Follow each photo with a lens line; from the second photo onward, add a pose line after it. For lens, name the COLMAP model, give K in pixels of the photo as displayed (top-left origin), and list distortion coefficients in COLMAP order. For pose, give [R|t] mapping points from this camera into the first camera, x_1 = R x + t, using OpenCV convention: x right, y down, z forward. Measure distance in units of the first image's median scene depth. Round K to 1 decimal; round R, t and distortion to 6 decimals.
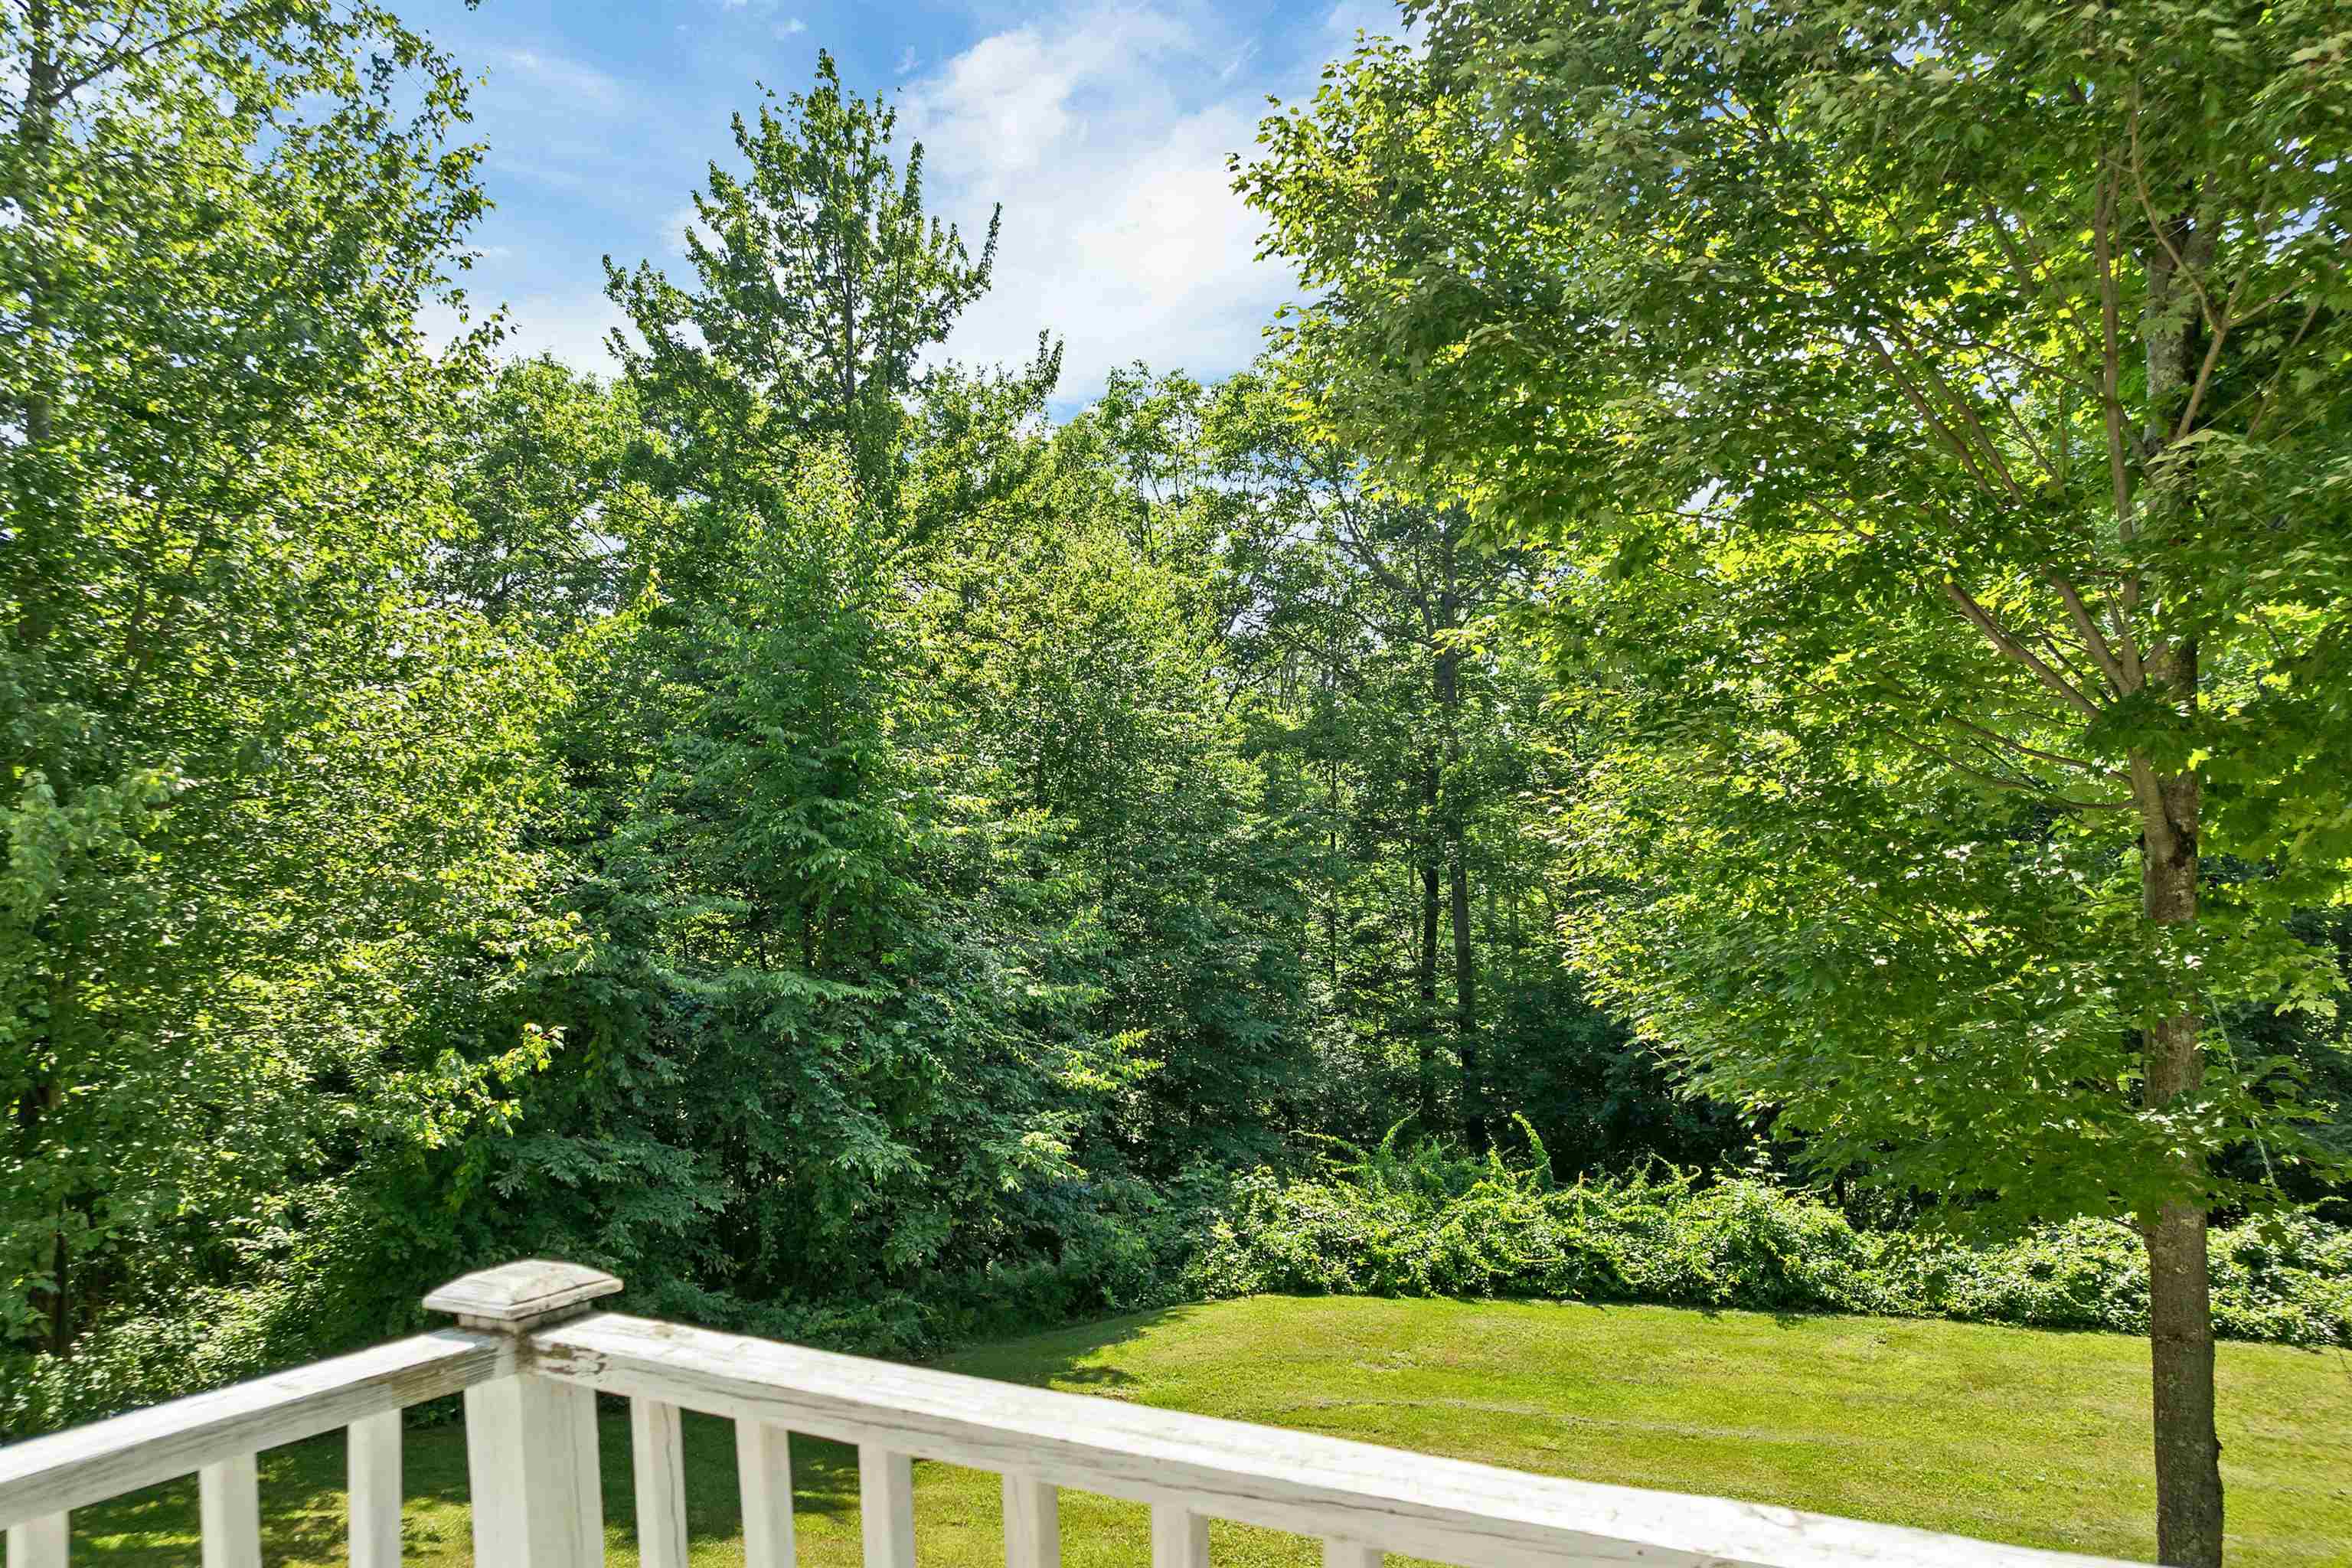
lens RADIAL K [[1696.9, 0, 1176.2], [0, 1696.9, 841.6], [0, 0, 1]] dist [-0.036385, 0.004157]
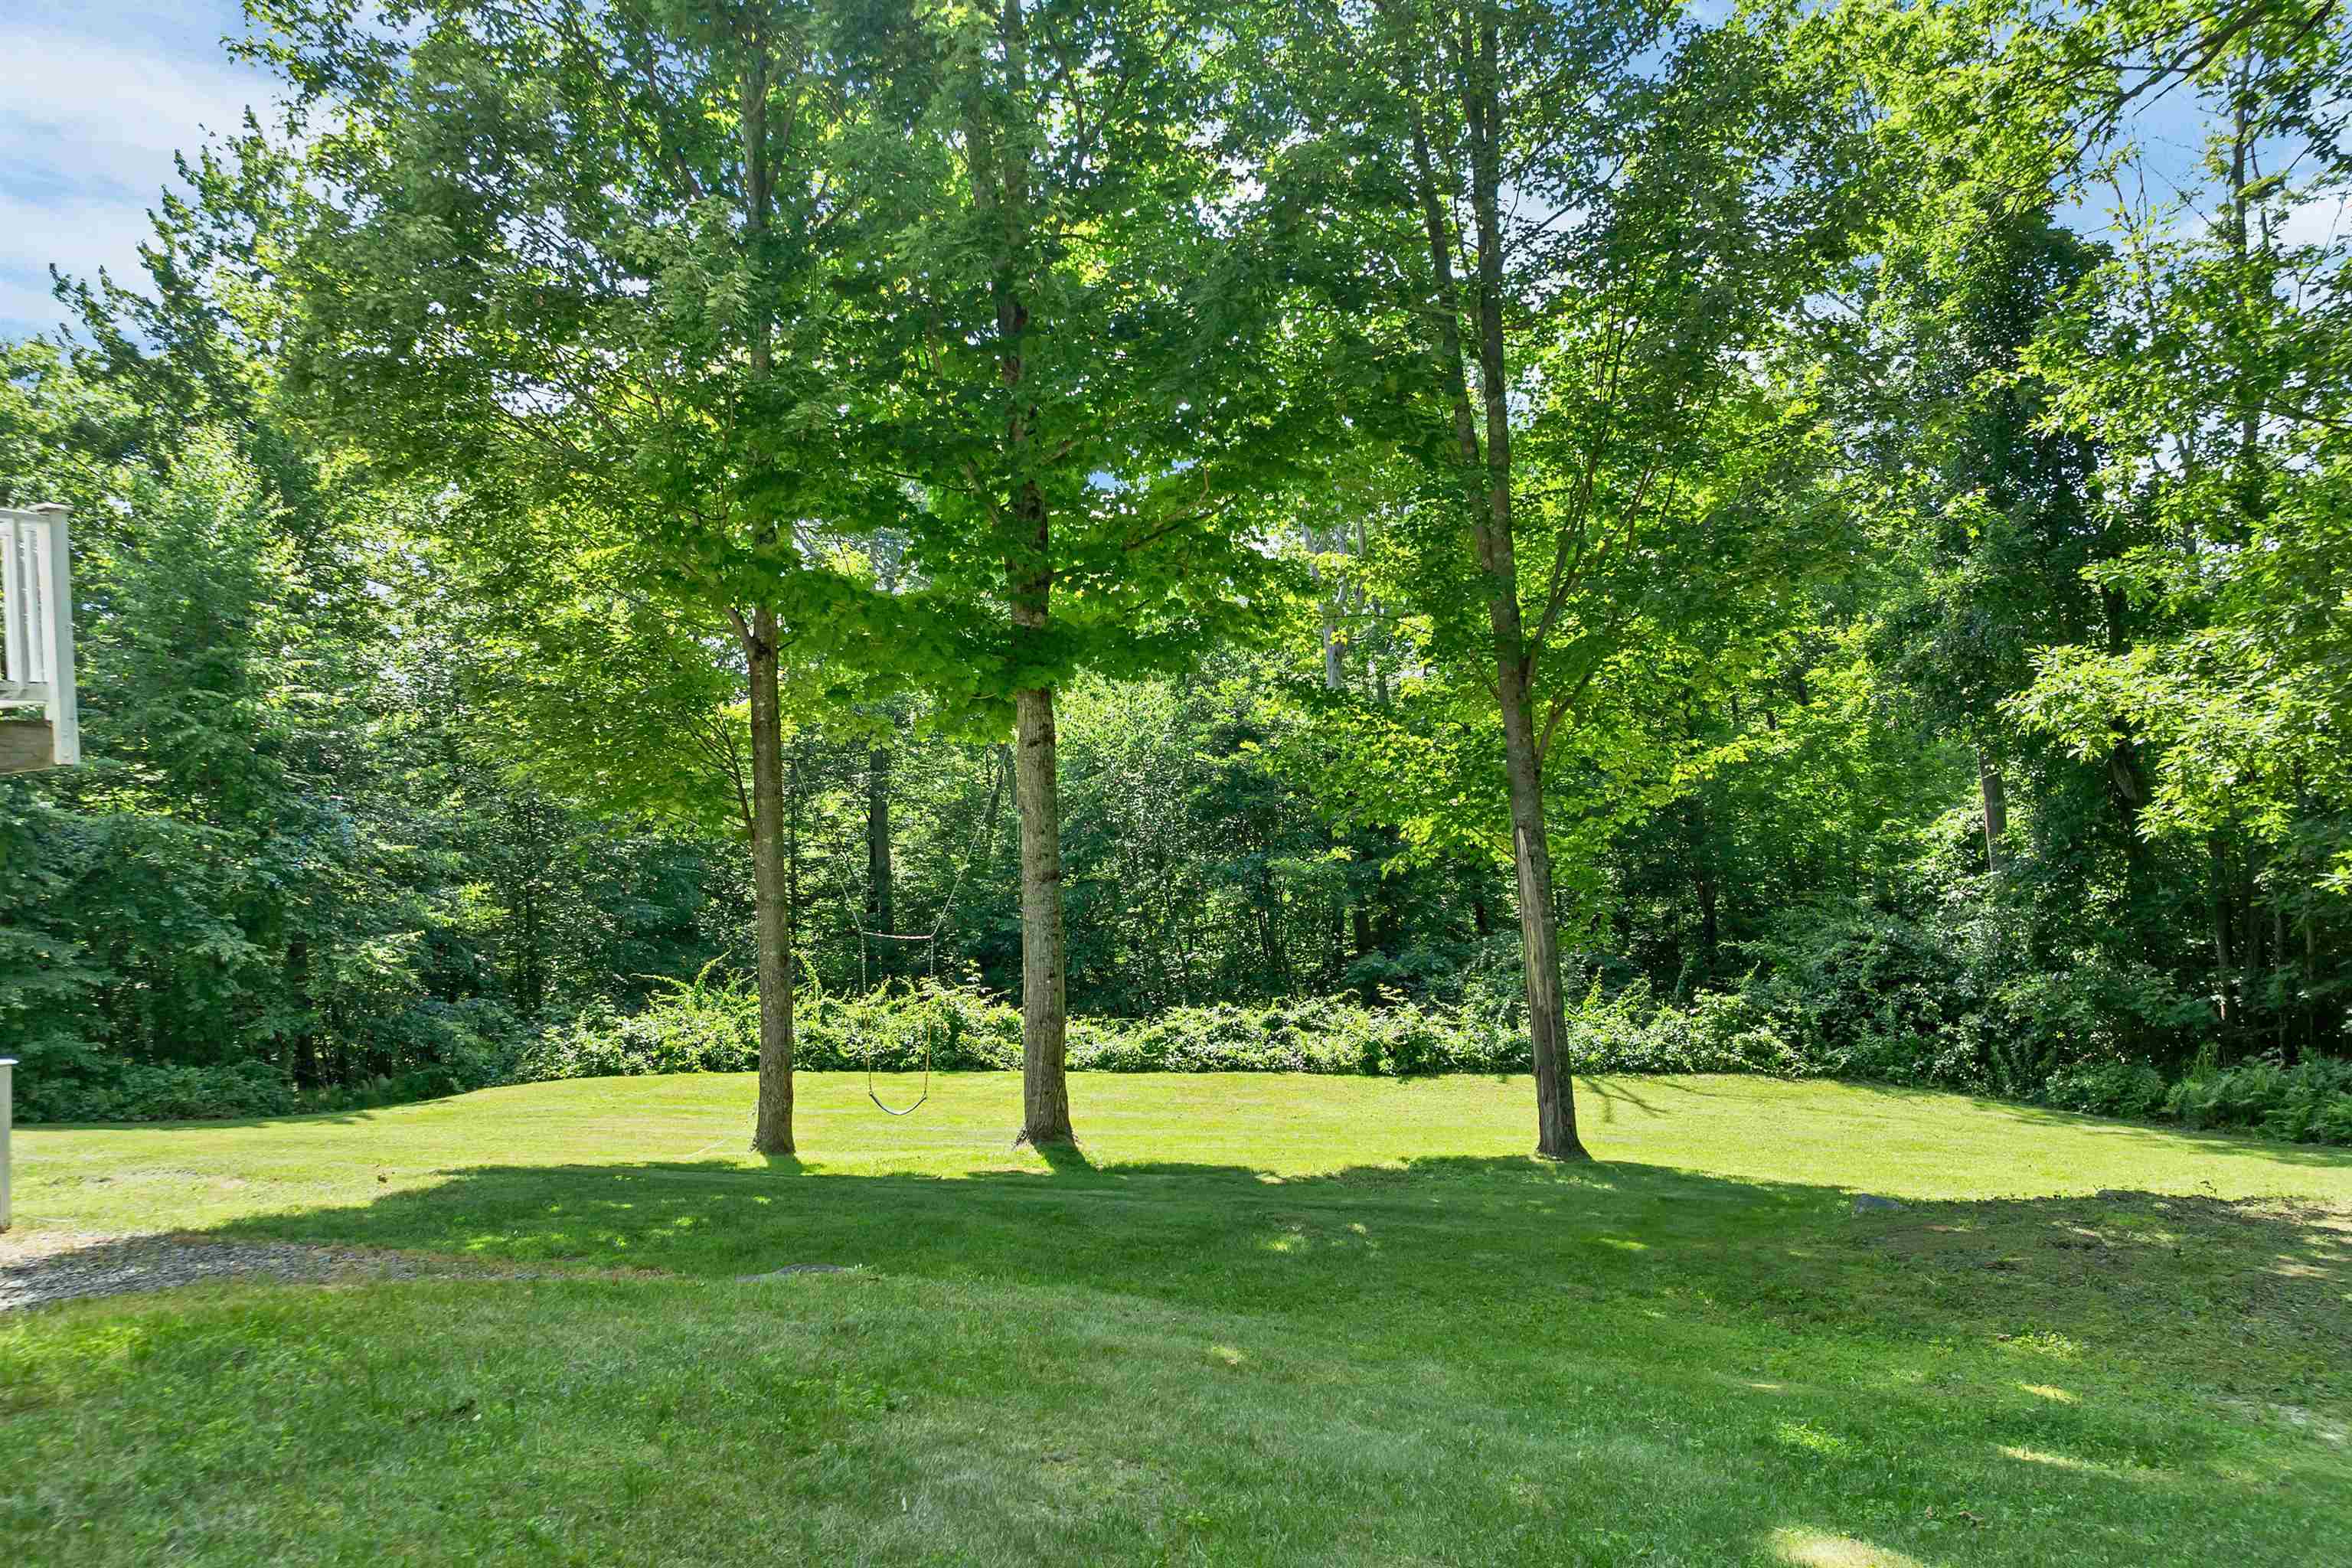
lens RADIAL K [[1696.9, 0, 1176.2], [0, 1696.9, 841.6], [0, 0, 1]] dist [-0.036385, 0.004157]
pose [[0.980324, -0.004382, 0.197347, 0.259687], [0.004879, 0.999986, -0.002034, 0.090037], [-0.197336, 0.002957, 0.980332, -0.402638]]
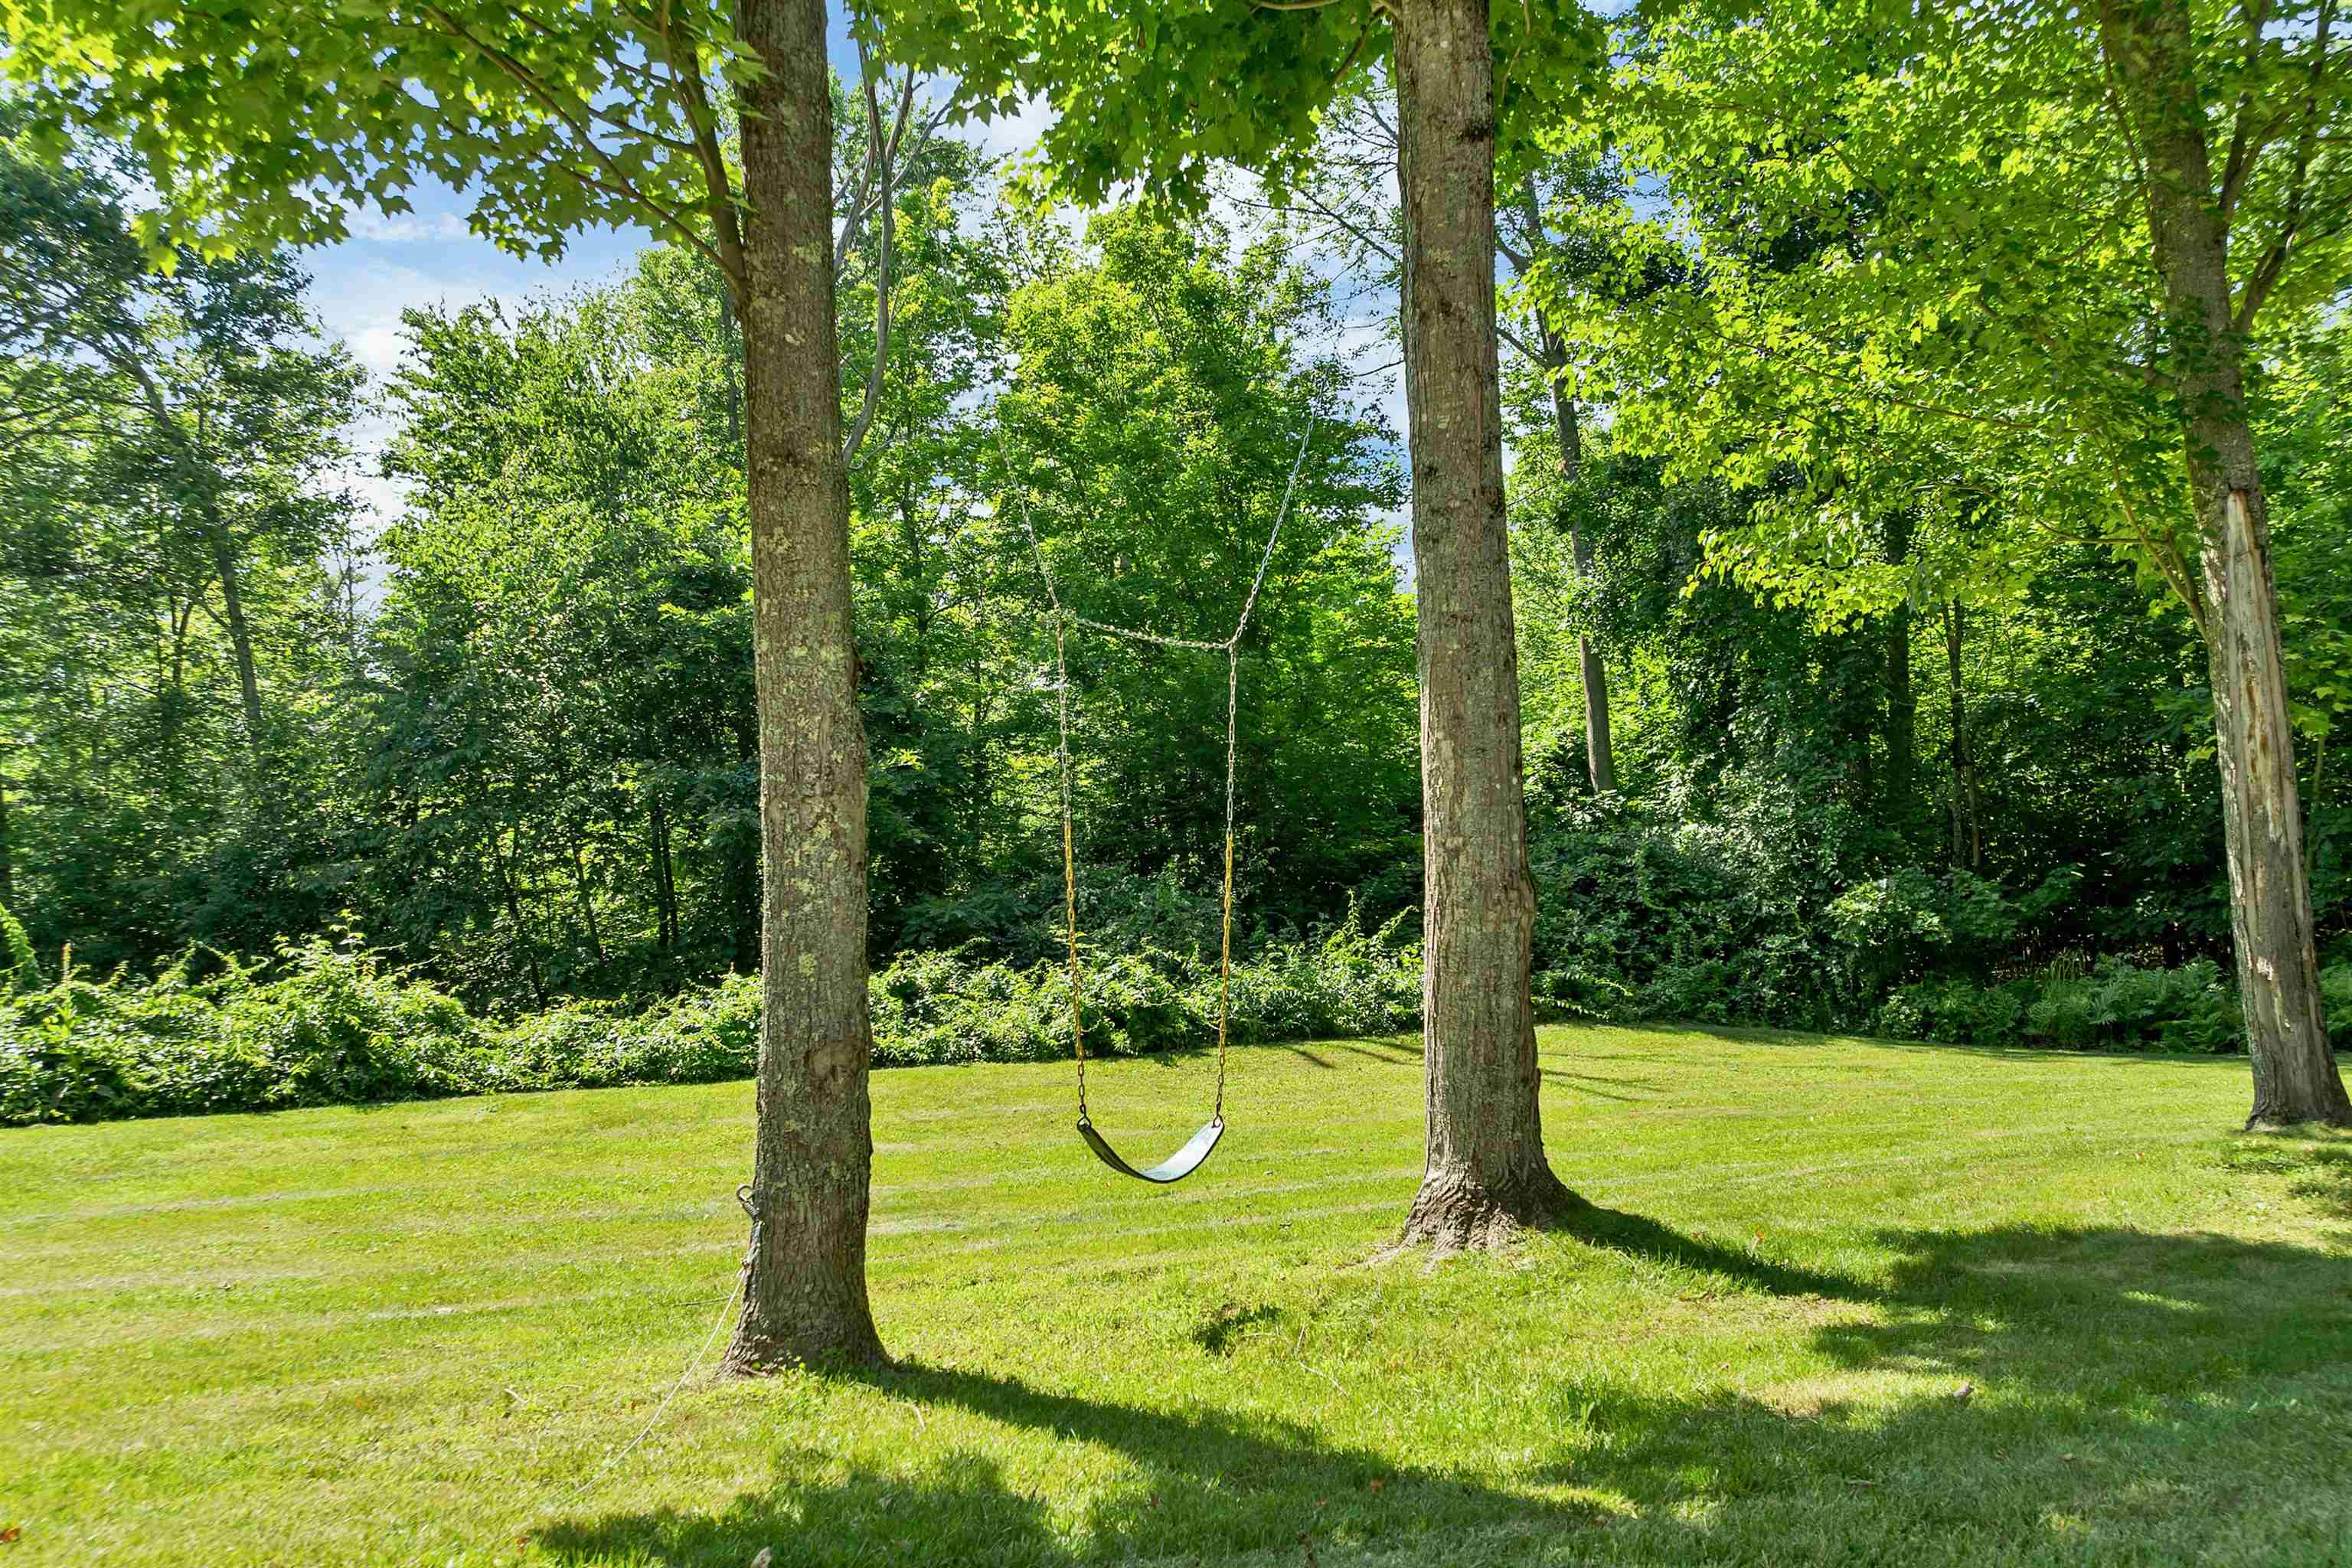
lens RADIAL K [[1695.9, 0, 1176.0], [0, 1695.9, 784.0], [0, 0, 1]] dist [-0.037086, 0.002544]
pose [[0.744256, 0.018221, 0.667646, 0.121964], [0.009550, 0.999235, -0.037916, 0.163685], [-0.667827, 0.034596, 0.743512, 0.189472]]
